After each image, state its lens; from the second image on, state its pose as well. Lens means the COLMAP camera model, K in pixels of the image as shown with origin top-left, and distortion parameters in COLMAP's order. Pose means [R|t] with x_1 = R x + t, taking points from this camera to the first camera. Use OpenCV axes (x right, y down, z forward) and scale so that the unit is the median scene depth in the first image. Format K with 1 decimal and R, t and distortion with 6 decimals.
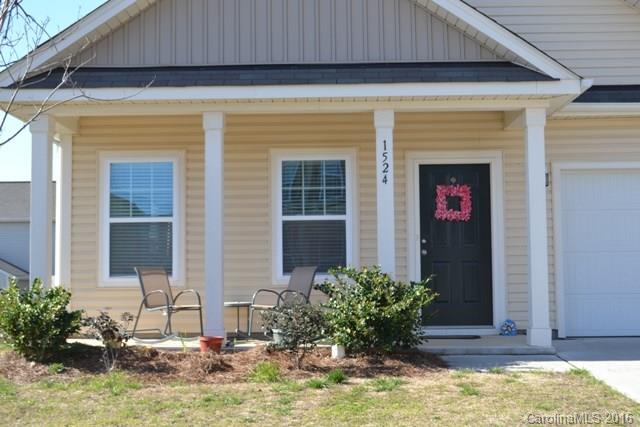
lens RADIAL K [[956.8, 0, 322.7], [0, 956.8, 213.2], [0, 0, 1]] dist [-0.030163, 0.000000]
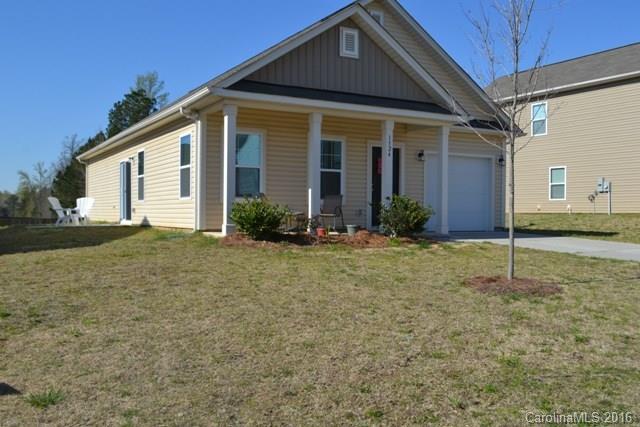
lens RADIAL K [[602.8, 0, 315.9], [0, 602.8, 212.3], [0, 0, 1]] dist [-0.012324, 0.000000]
pose [[0.865997, 0.017313, 0.499749, -0.675684], [-0.055093, 0.996620, 0.060943, 0.017649], [-0.497005, -0.080309, 0.864023, -0.059216]]
